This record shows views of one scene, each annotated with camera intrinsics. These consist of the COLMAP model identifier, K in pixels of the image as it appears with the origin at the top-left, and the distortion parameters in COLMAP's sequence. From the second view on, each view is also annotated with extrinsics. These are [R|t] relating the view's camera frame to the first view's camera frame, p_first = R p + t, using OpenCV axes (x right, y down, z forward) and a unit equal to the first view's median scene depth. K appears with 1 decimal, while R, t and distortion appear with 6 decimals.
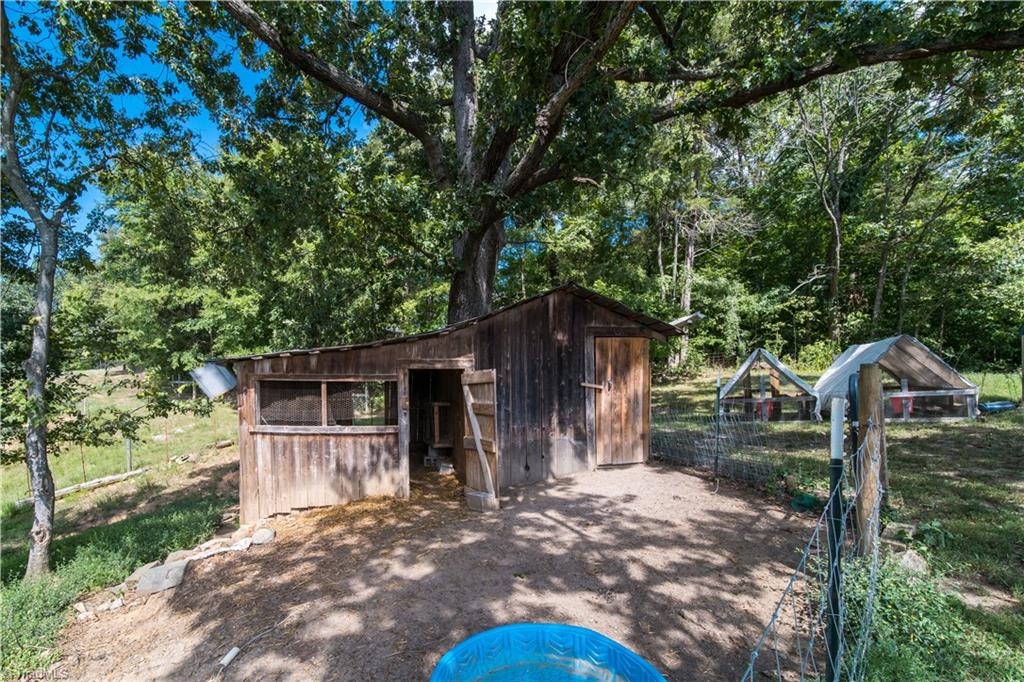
lens RADIAL K [[653.0, 0, 511.5], [0, 653.0, 367.5], [0, 0, 1]] dist [-0.003572, -0.001058]
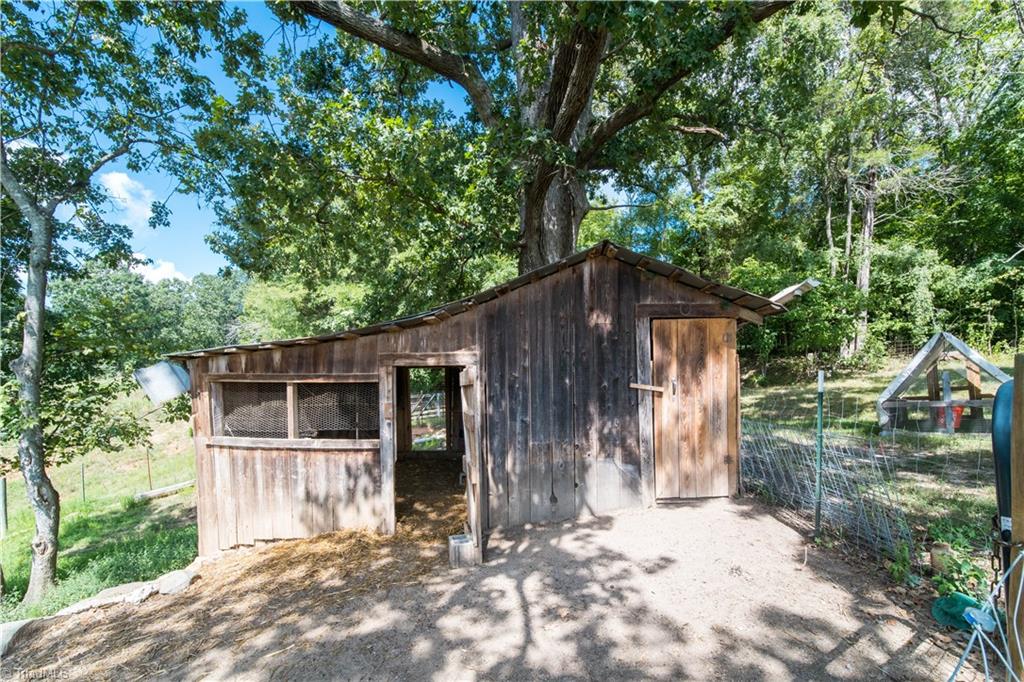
lens RADIAL K [[653.0, 0, 511.5], [0, 653.0, 367.5], [0, 0, 1]] dist [-0.003572, -0.001058]
pose [[0.965441, -0.006885, -0.260532, 0.168341], [0.009599, 0.999912, 0.009148, -0.001853], [0.260446, -0.011332, 0.965422, 0.276574]]
